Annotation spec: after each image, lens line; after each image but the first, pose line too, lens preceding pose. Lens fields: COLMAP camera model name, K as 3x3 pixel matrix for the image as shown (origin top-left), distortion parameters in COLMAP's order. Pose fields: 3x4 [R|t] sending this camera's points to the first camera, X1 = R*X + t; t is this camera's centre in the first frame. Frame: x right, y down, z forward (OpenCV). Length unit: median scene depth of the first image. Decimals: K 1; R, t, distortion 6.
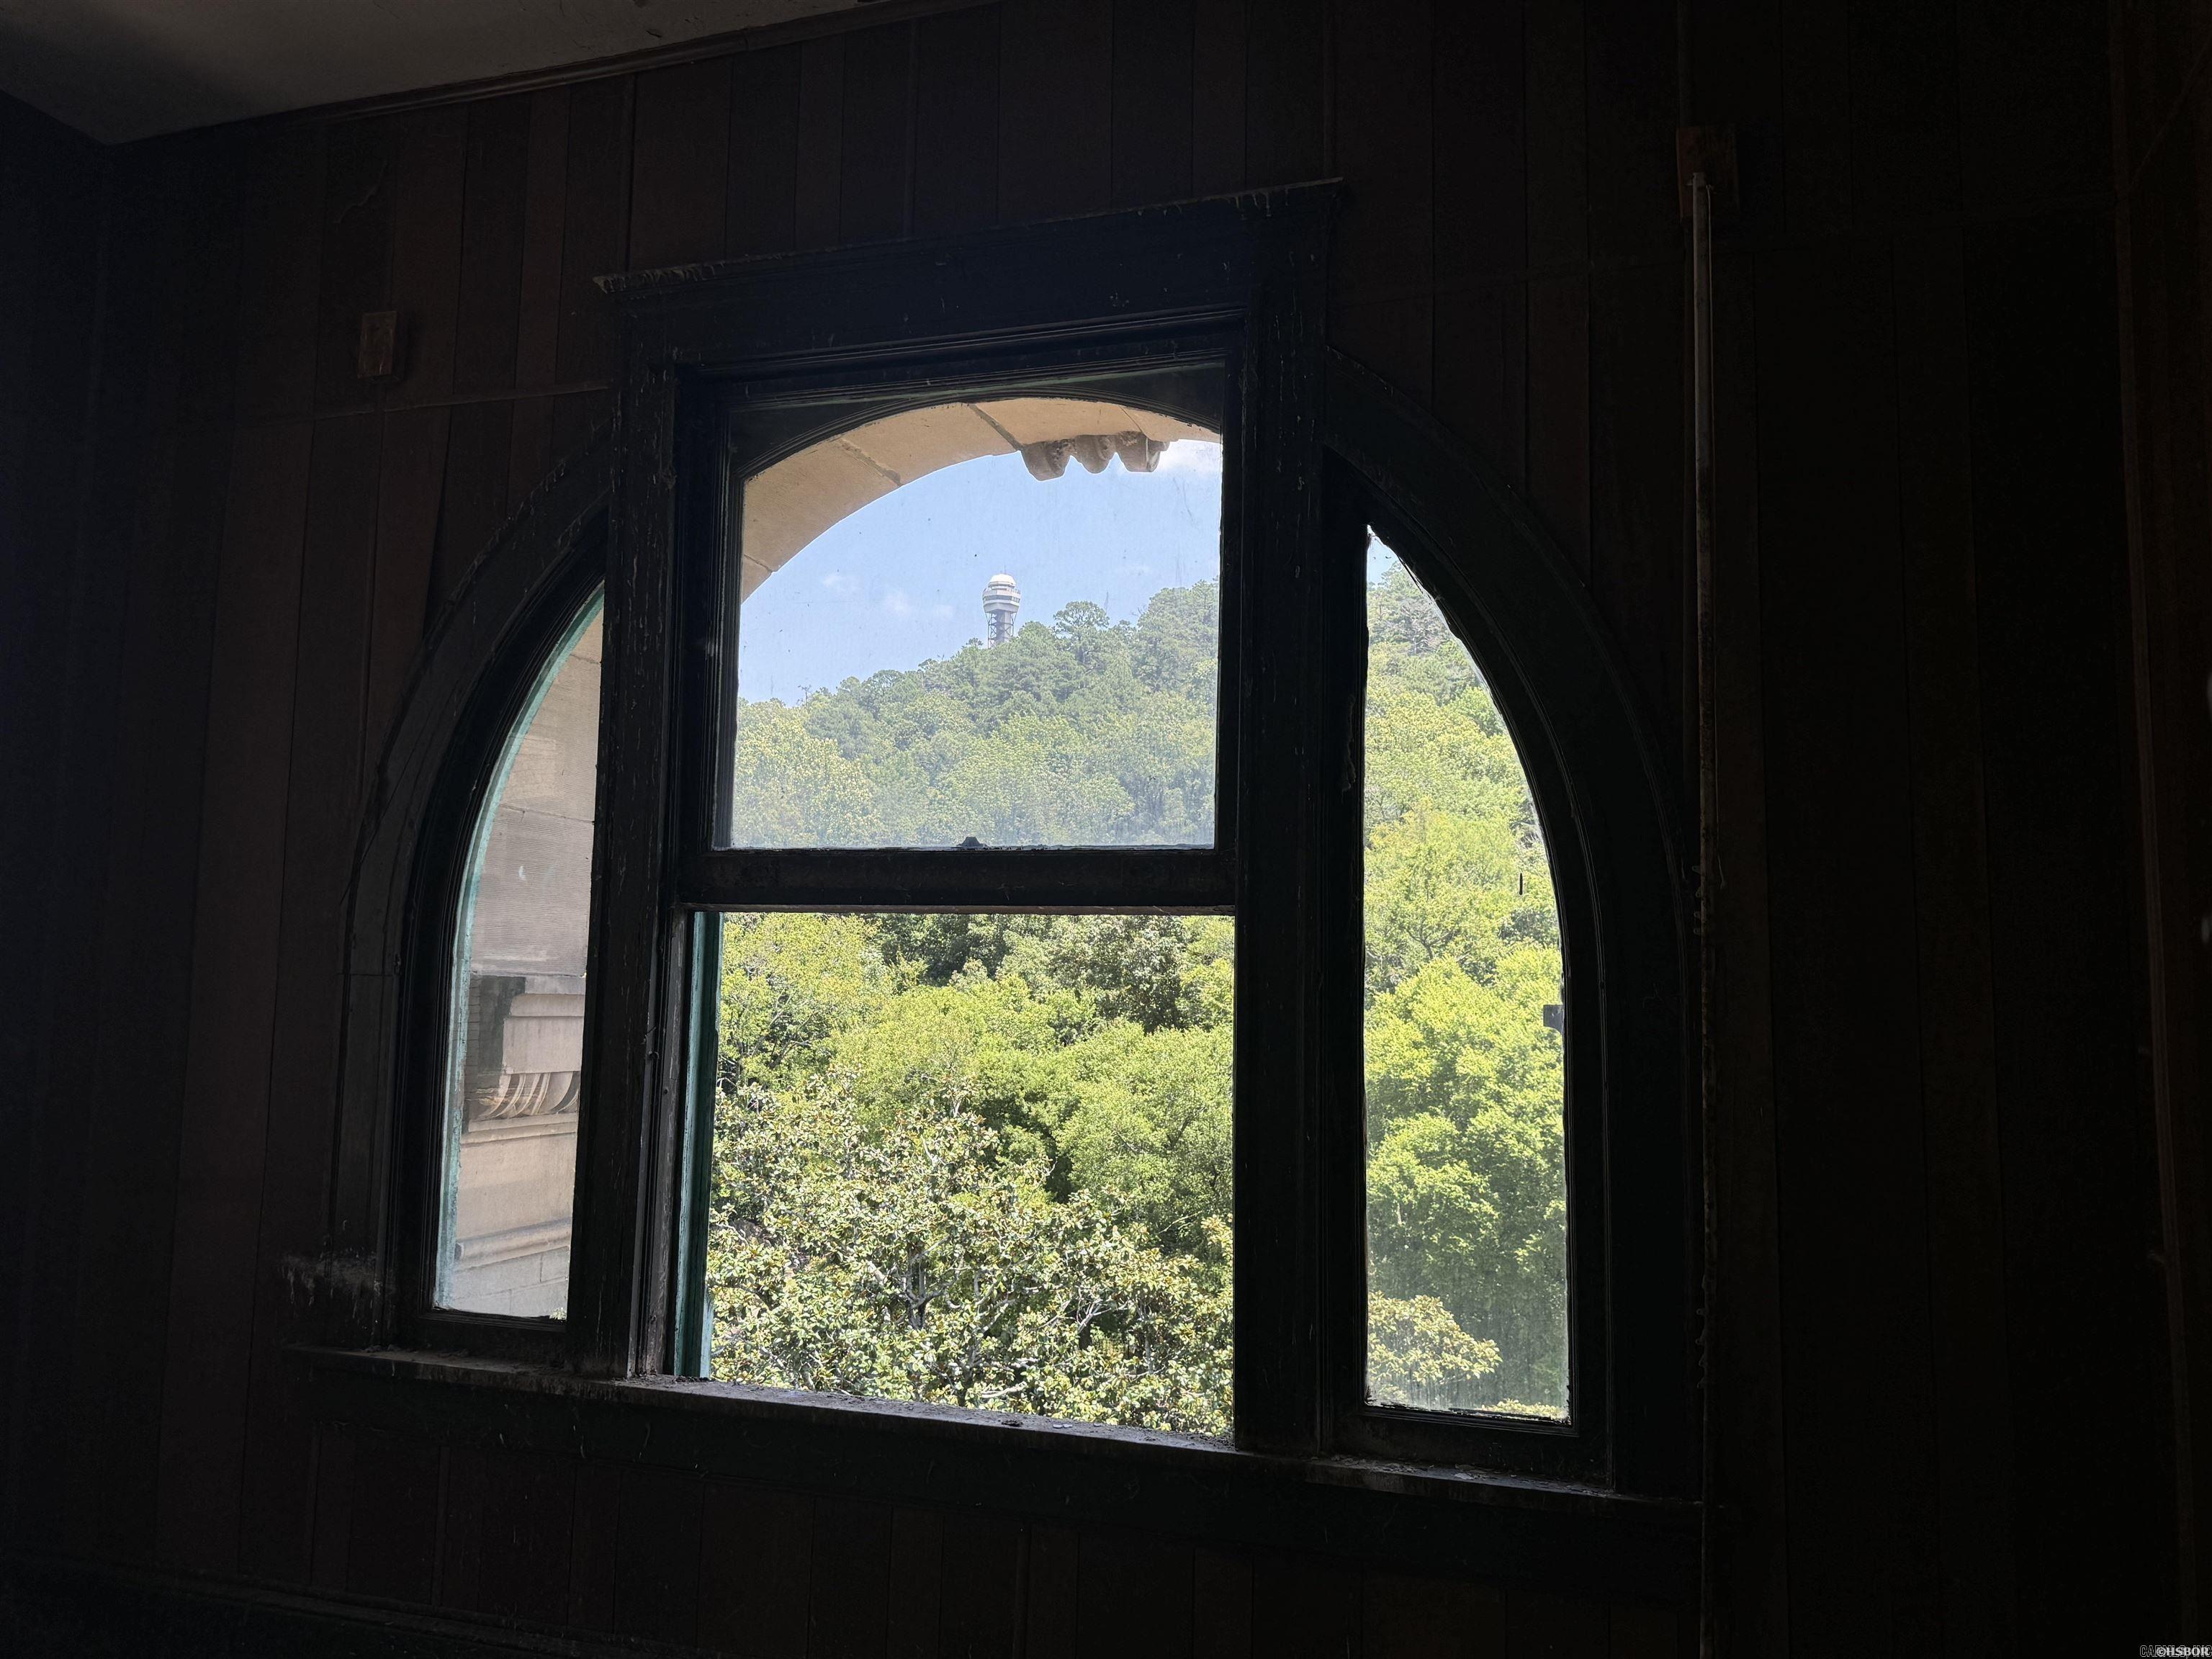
lens RADIAL K [[1716.4, 0, 1106.0], [0, 1716.4, 829.5], [0, 0, 1]] dist [0.109393, -0.208994]
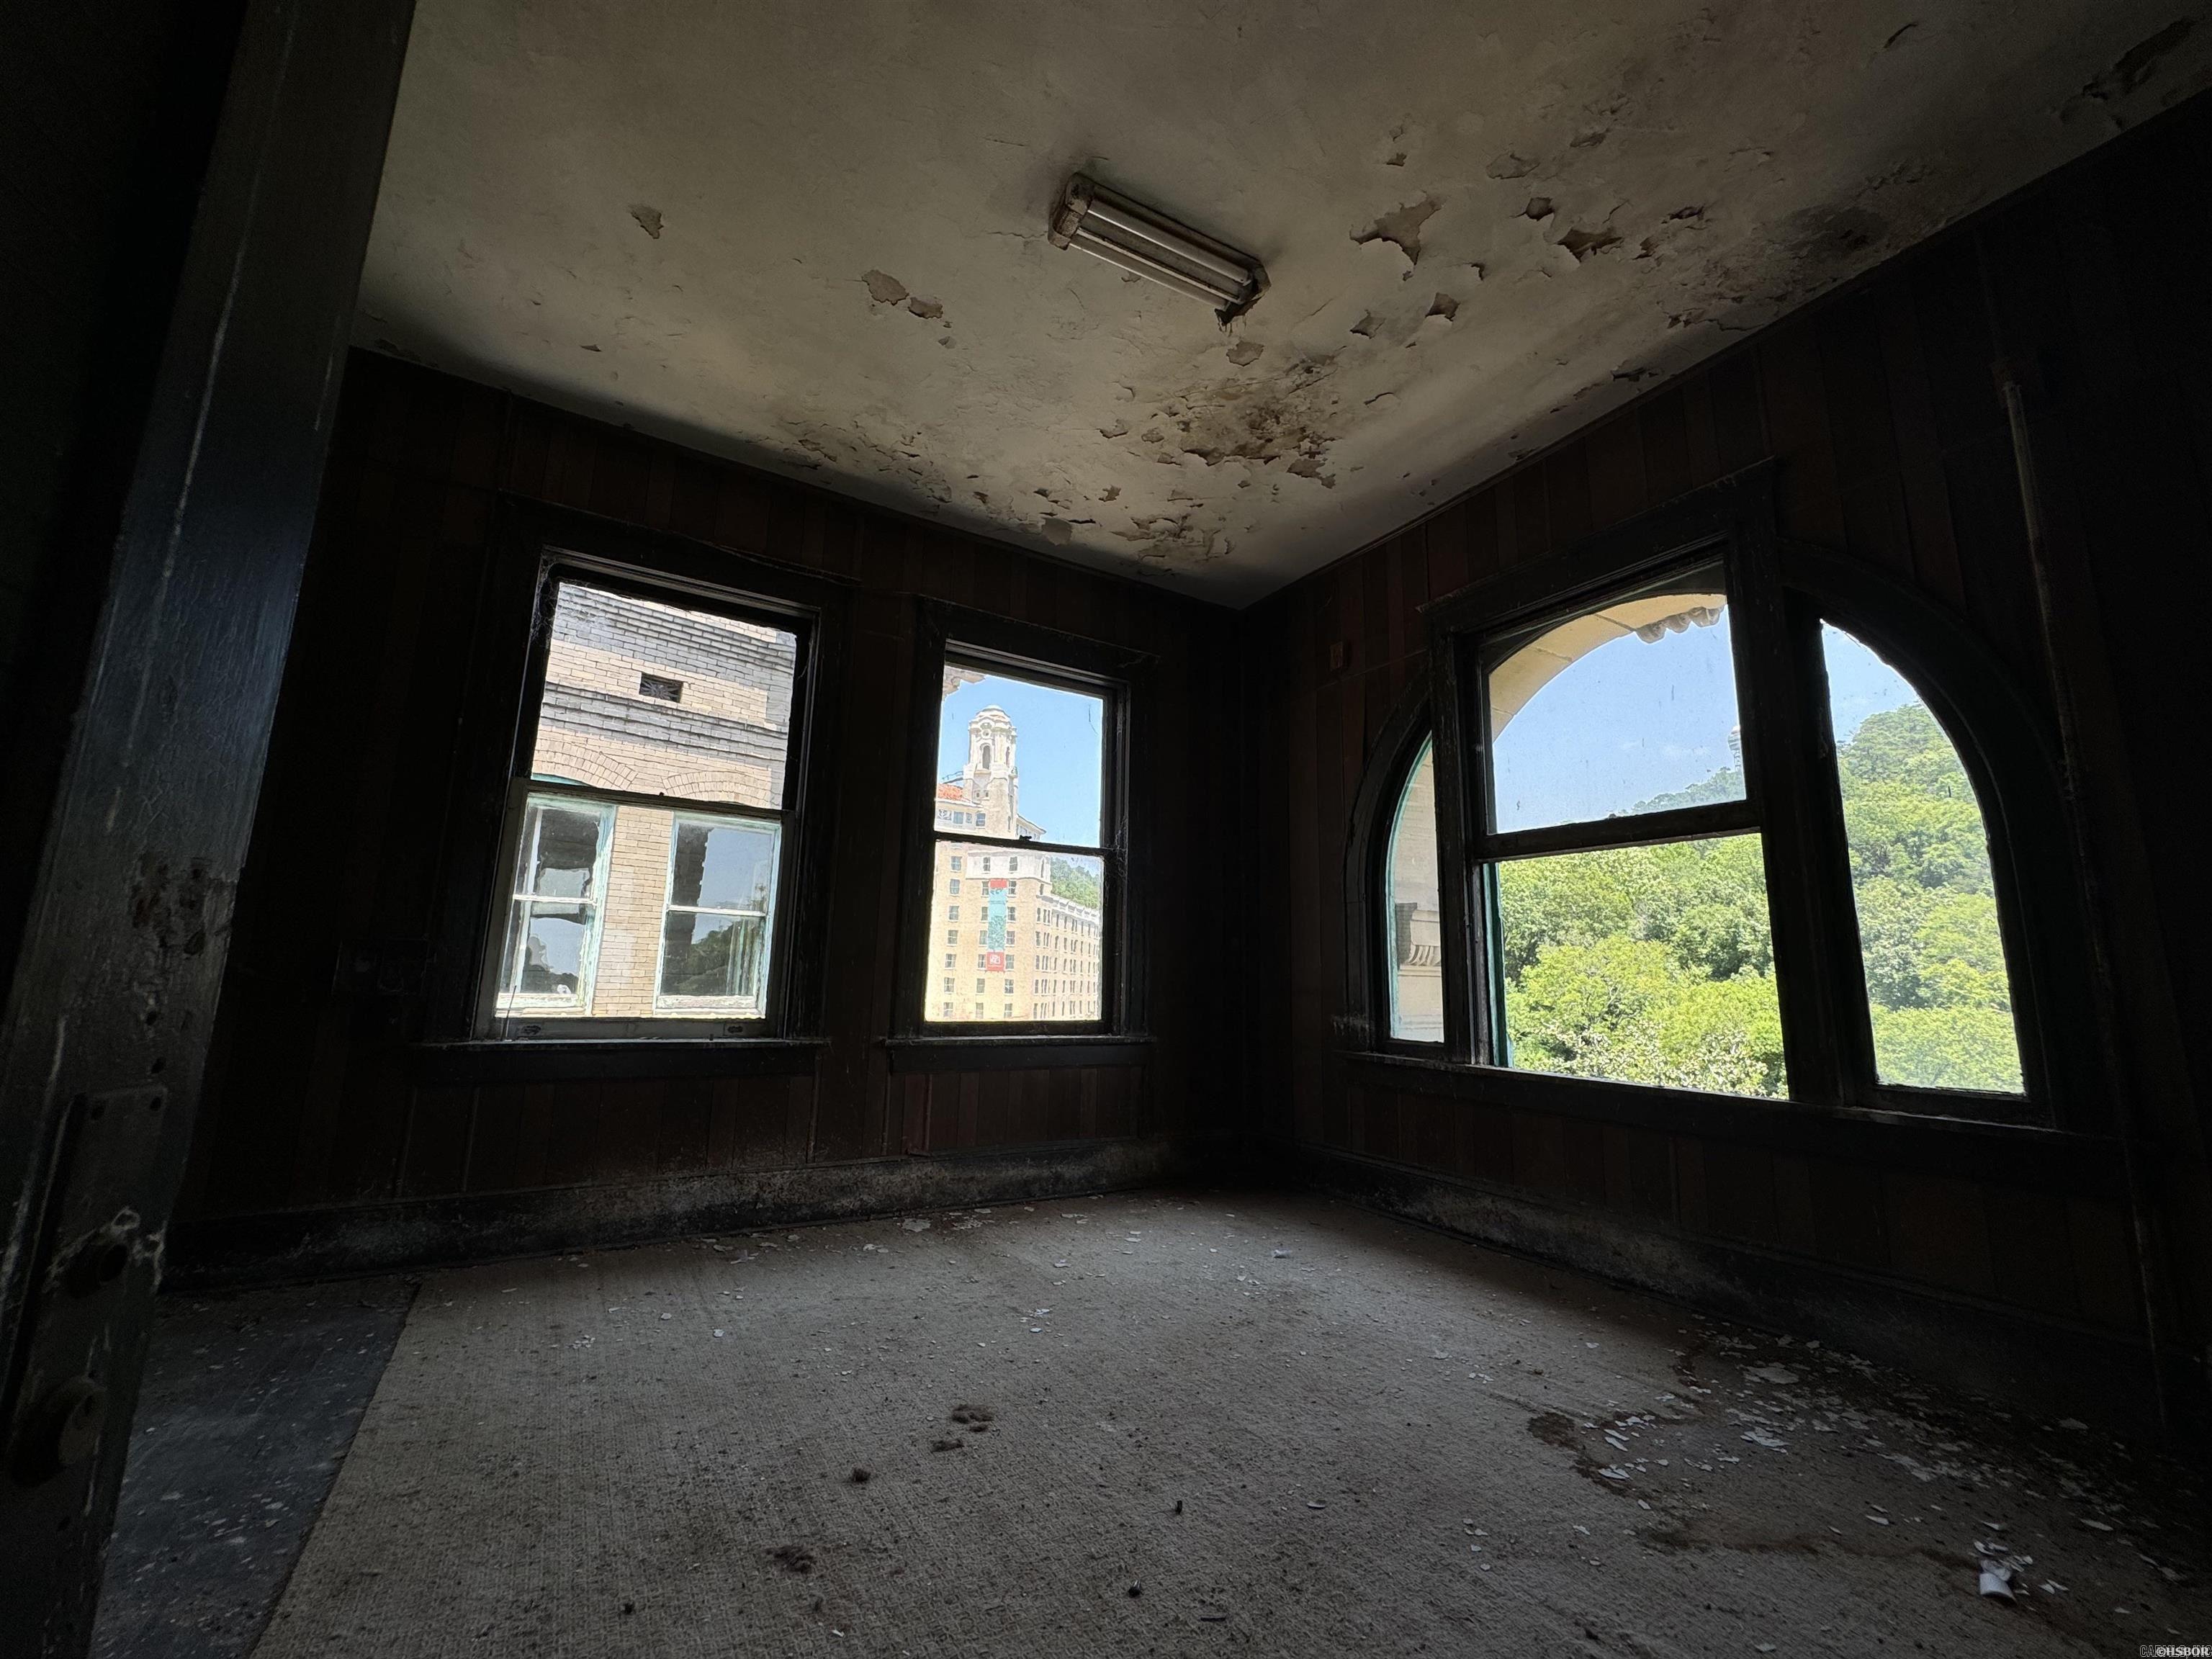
lens RADIAL K [[879.1, 0, 1106.0], [0, 879.1, 829.5], [0, 0, 1]] dist [0.025576, -0.017391]
pose [[0.762920, -0.109672, -0.637123, 0.124265], [0.054131, 0.992882, -0.106092, 0.096285], [0.644223, 0.046452, 0.763426, -0.203379]]
